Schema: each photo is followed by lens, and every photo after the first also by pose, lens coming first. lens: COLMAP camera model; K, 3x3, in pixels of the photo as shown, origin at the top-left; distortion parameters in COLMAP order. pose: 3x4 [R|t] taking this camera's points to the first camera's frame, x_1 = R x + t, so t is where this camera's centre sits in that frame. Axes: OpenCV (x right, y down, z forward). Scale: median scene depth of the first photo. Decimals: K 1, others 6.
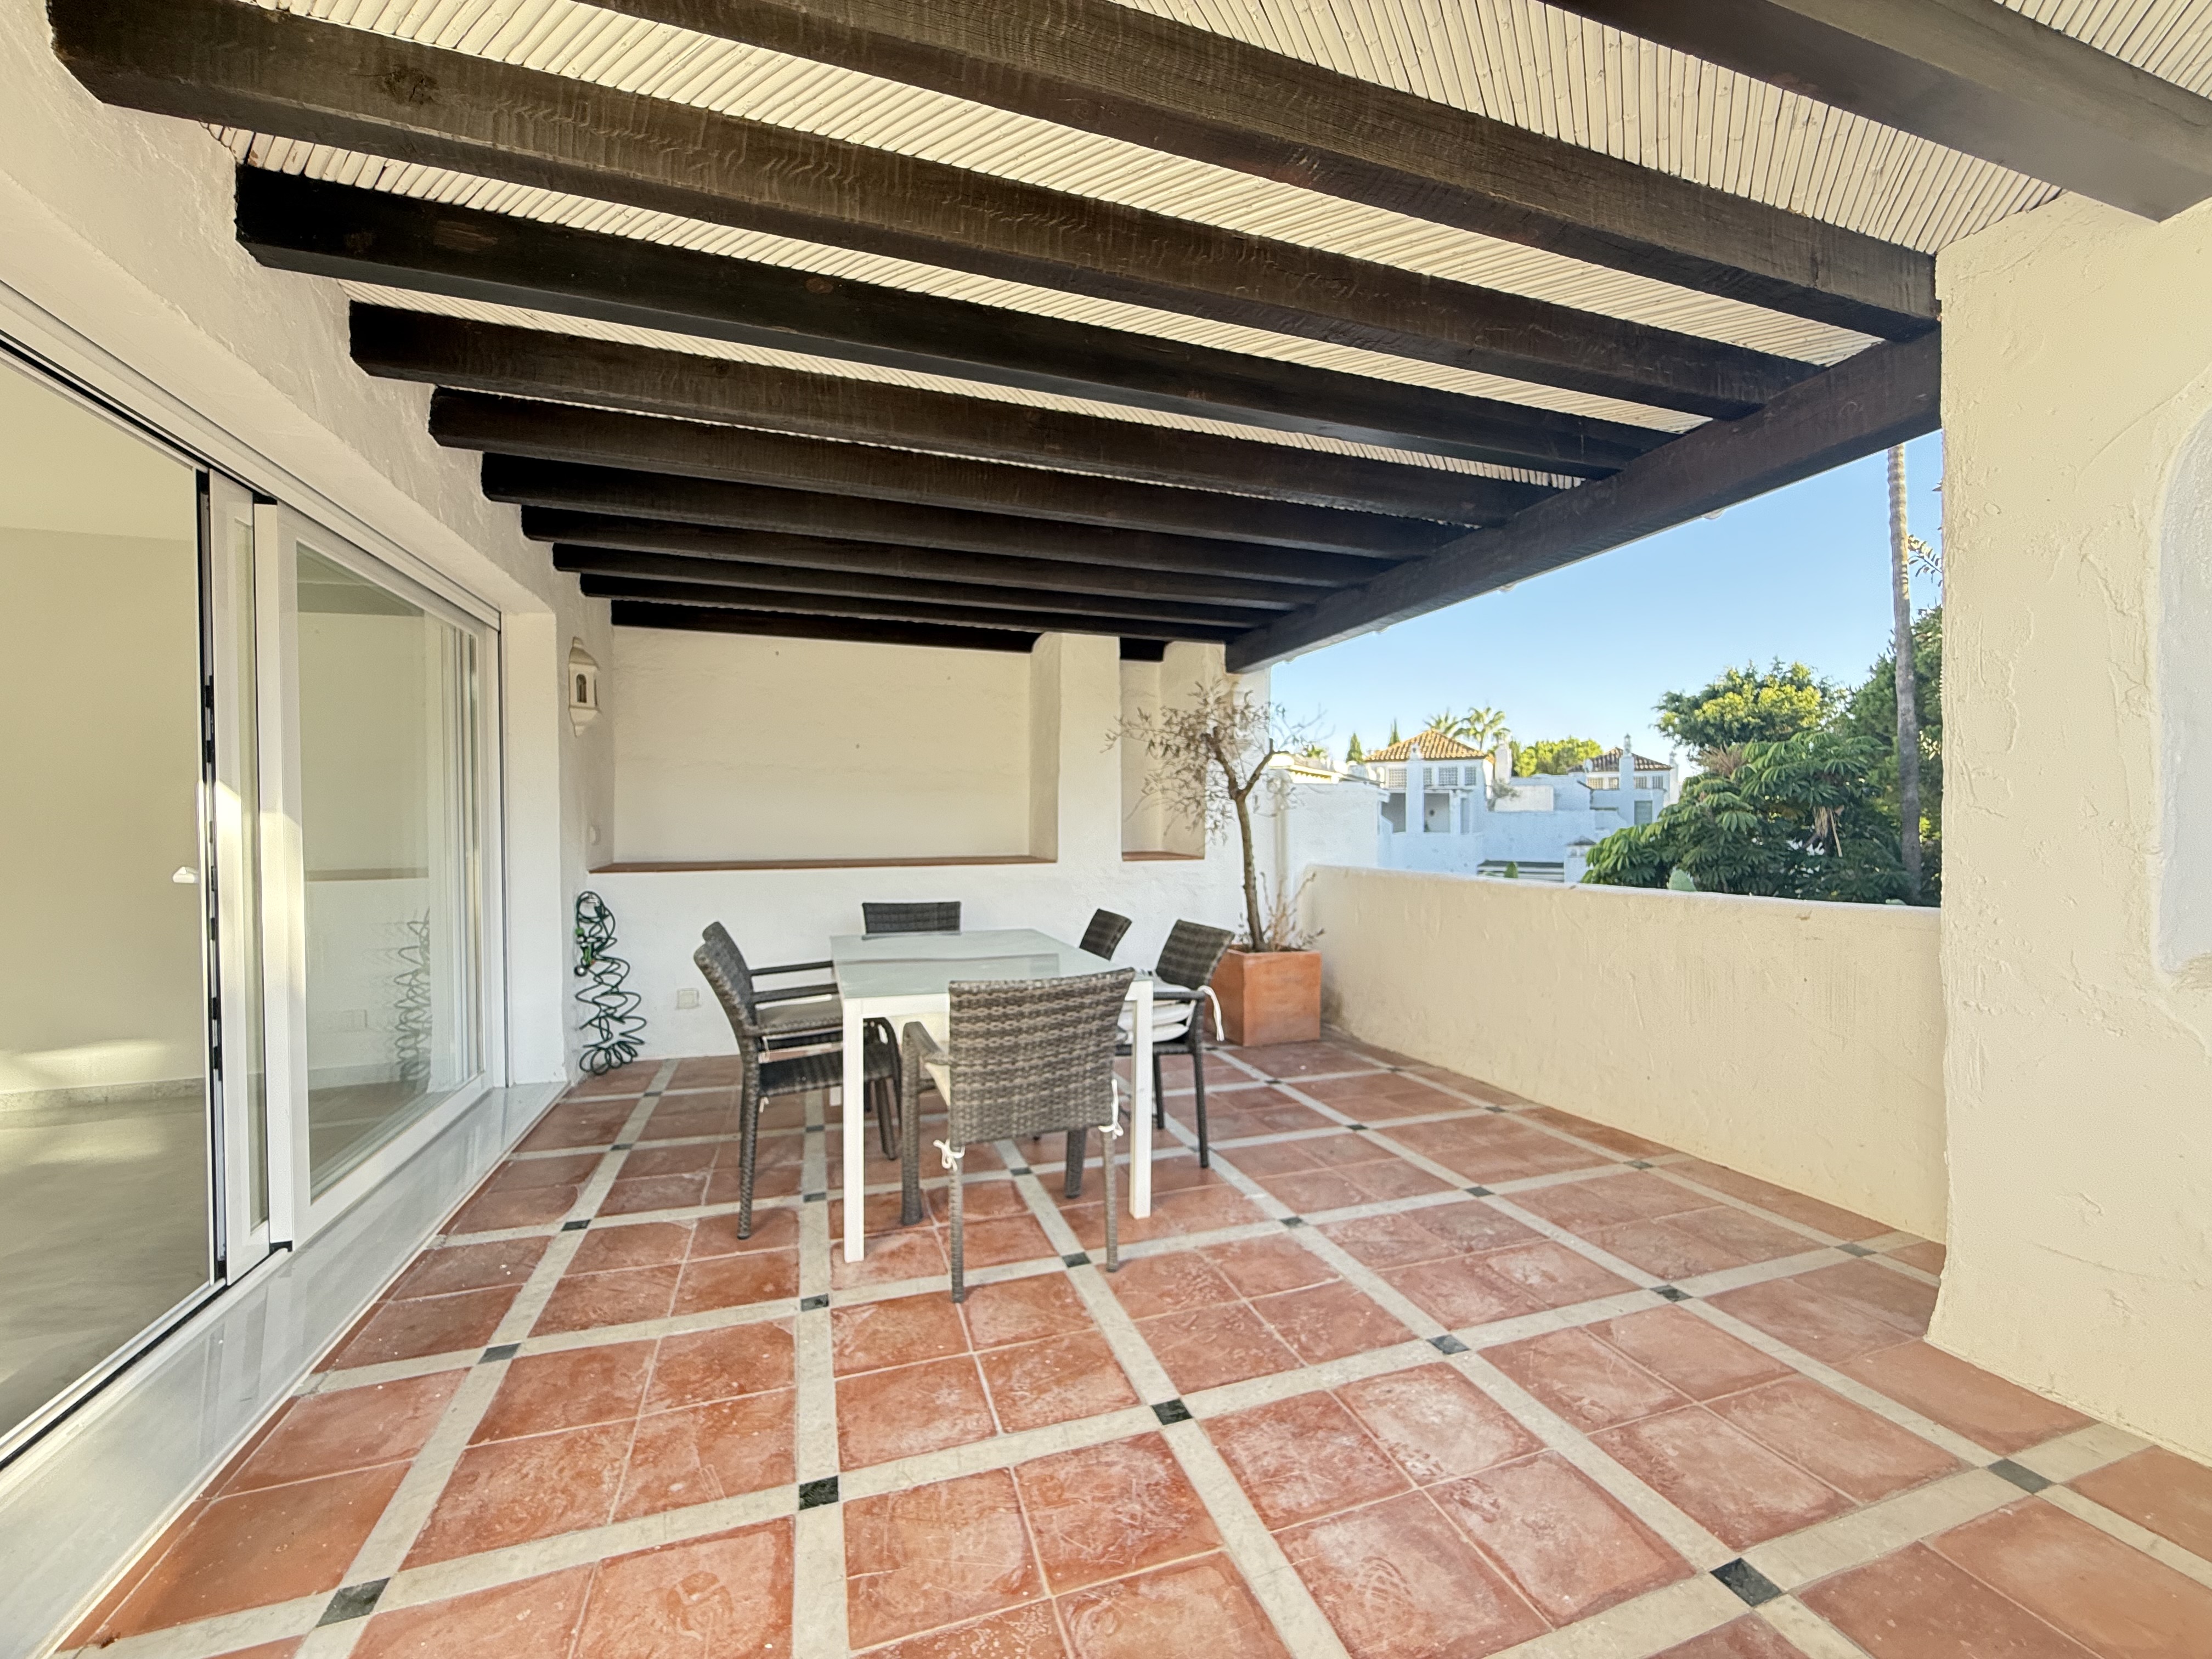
lens RADIAL K [[885.1, 0, 1104.0], [0, 885.1, 827.5], [0, 0, 1]] dist [-0.000858, 0.000382]
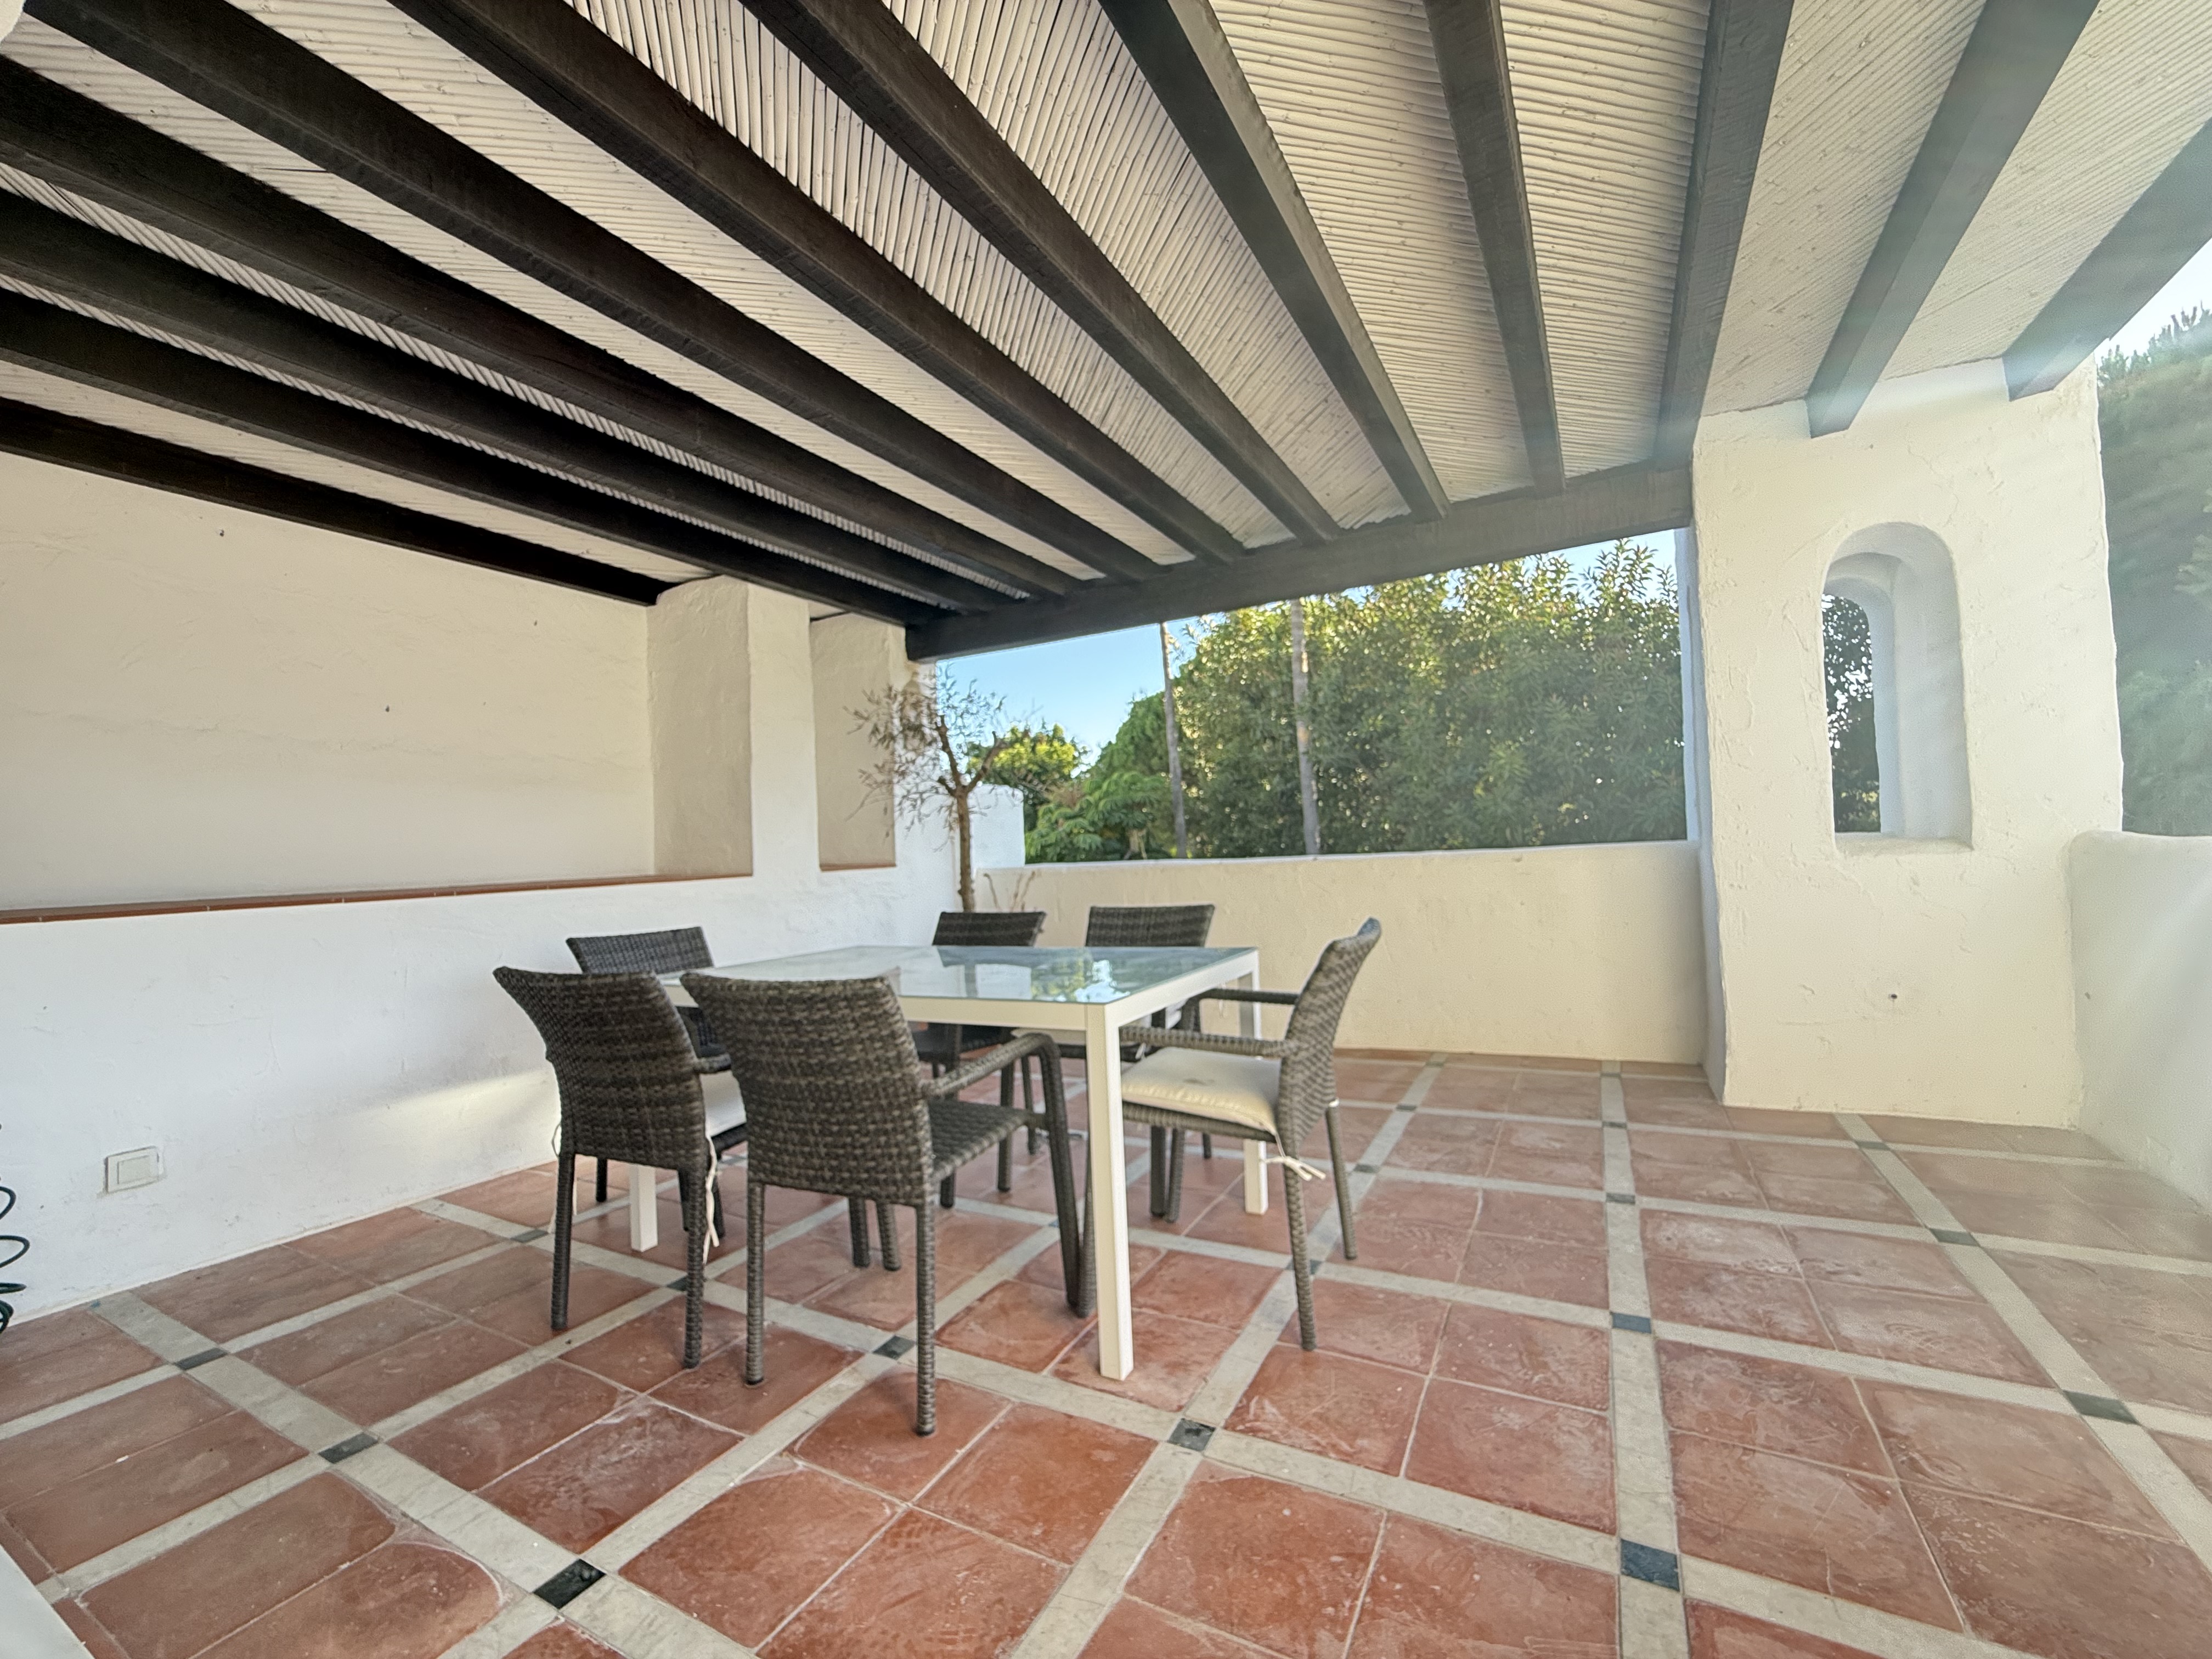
lens RADIAL K [[878.6, 0, 1110.6], [0, 878.6, 857.4], [0, 0, 1]] dist [-0.000403, 0.000128]
pose [[0.732796, -0.034888, 0.679554, -0.592591], [0.041981, 0.999100, 0.006023, 0.052393], [-0.679153, 0.024115, 0.733601, 0.372959]]
